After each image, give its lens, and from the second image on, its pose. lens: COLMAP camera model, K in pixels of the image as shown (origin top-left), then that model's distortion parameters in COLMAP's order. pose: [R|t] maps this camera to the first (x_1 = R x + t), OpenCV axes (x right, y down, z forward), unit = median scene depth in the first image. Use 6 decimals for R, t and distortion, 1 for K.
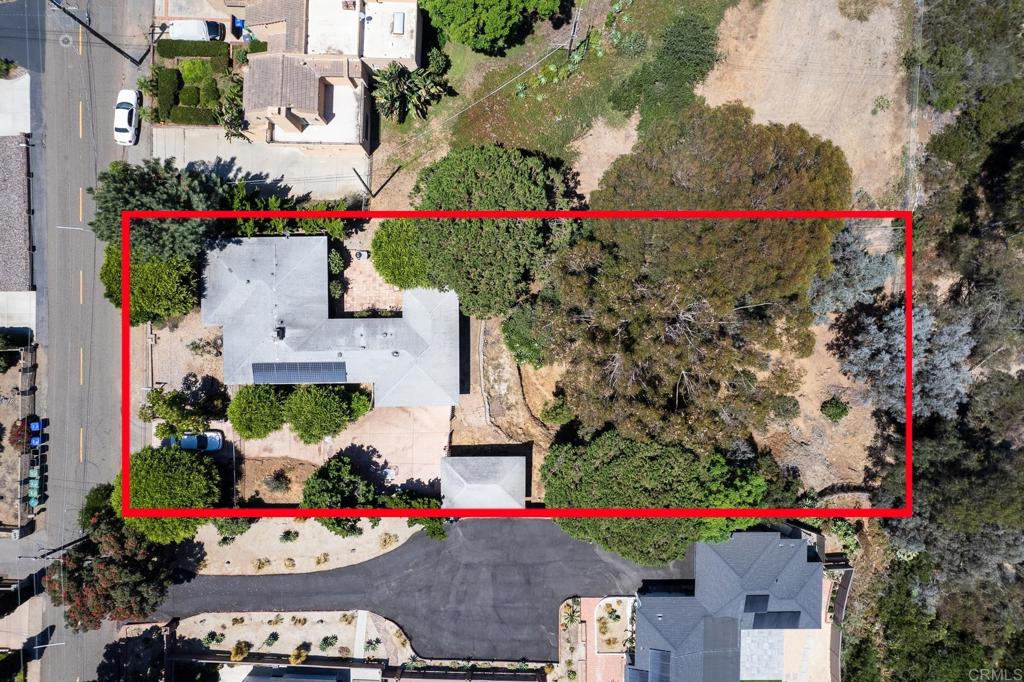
lens RADIAL K [[649.5, 0, 513.6], [0, 649.5, 341.4], [0, 0, 1]] dist [-0.067089, 0.060217]
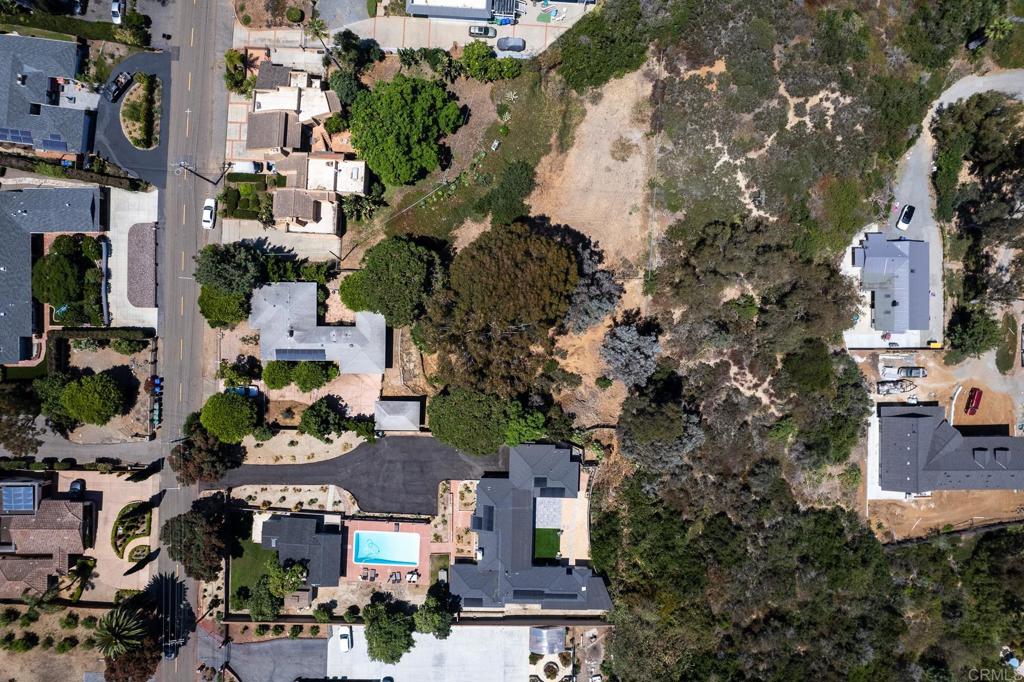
lens RADIAL K [[649.5, 0, 520.5], [0, 649.5, 340.6], [0, 0, 1]] dist [-0.067089, 0.060217]
pose [[0.999797, 0.019204, 0.006131, 0.286560], [-0.019195, 0.999815, -0.001533, -0.001701], [-0.006159, 0.001415, 0.999980, -0.853441]]
